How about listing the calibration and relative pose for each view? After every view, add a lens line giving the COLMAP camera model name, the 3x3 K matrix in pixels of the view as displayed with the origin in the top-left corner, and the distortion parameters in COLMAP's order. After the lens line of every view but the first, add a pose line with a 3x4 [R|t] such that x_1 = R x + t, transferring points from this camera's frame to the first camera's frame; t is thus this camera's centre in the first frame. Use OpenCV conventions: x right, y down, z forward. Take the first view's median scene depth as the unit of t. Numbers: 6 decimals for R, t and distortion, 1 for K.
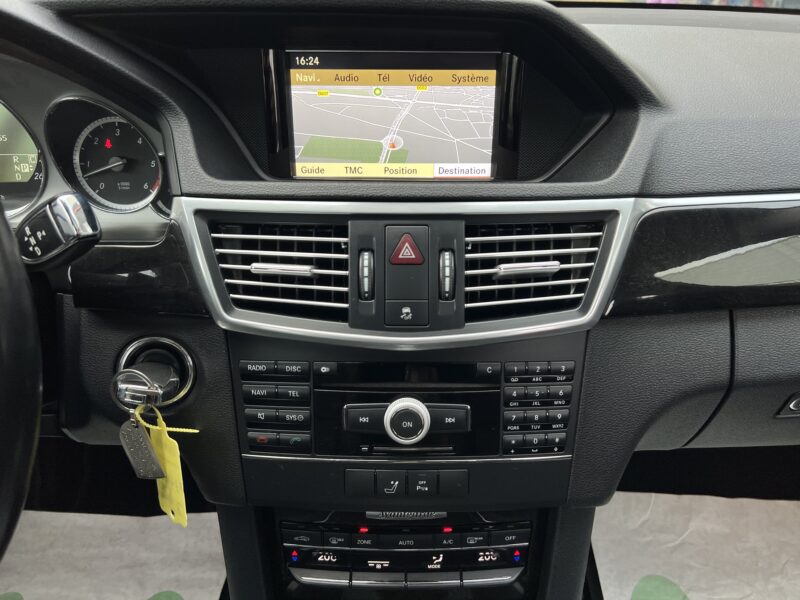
lens RADIAL K [[611.8, 0, 400.0], [0, 611.8, 300.0], [0, 0, 1]] dist [0.042419, -0.047339]
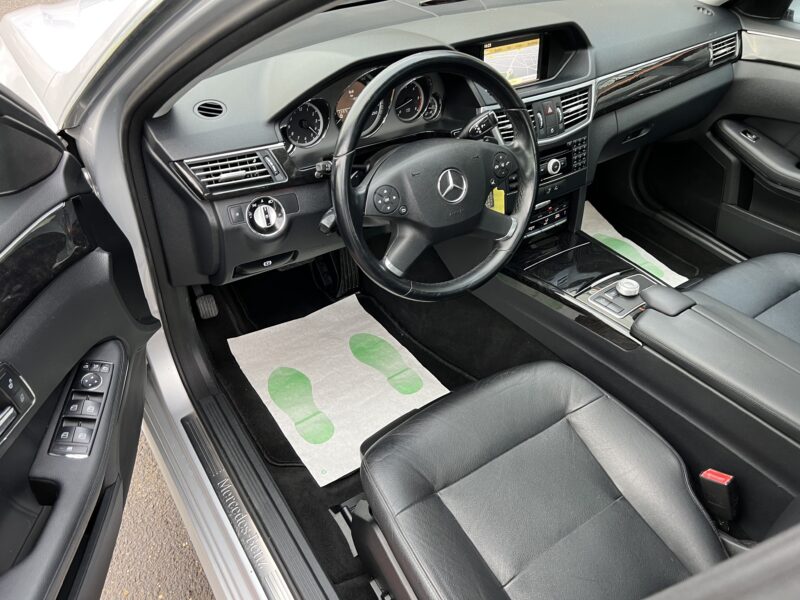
lens RADIAL K [[599.3, 0, 390.7], [0, 599.3, 303.2], [0, 0, 1]] dist [0.059244, -0.059743]
pose [[0.833958, -0.333849, 0.439385, -2.187116], [0.234158, 0.935086, 0.266053, -0.157122], [-0.499684, -0.118992, 0.857996, -1.254418]]
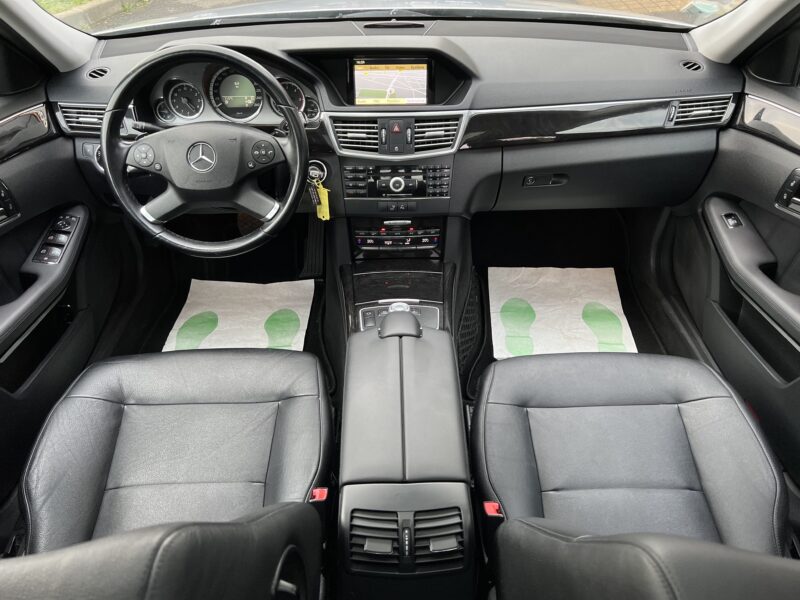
lens RADIAL K [[599.3, 0, 390.7], [0, 599.3, 303.2], [0, 0, 1]] dist [0.059244, -0.059743]
pose [[0.999860, -0.016641, 0.001777, -0.036759], [0.016229, 0.990055, 0.139741, 0.361890], [-0.004085, -0.139693, 0.990186, -2.118847]]
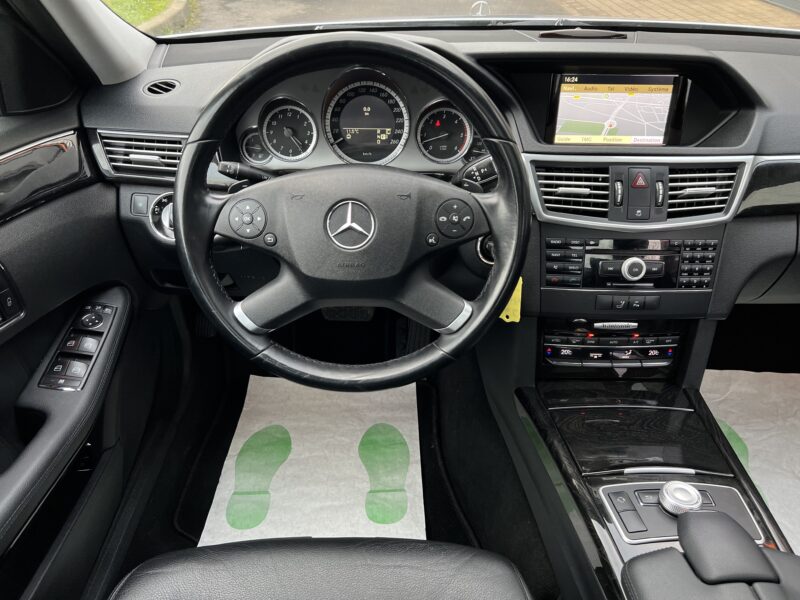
lens RADIAL K [[609.1, 0, 394.2], [0, 609.1, 296.3], [0, 0, 1]] dist [0.026805, -0.006093]
pose [[0.999881, 0.007378, 0.013560, -0.763991], [-0.008088, 0.998558, 0.053078, 0.181726], [-0.013149, -0.053181, 0.998498, -0.936433]]
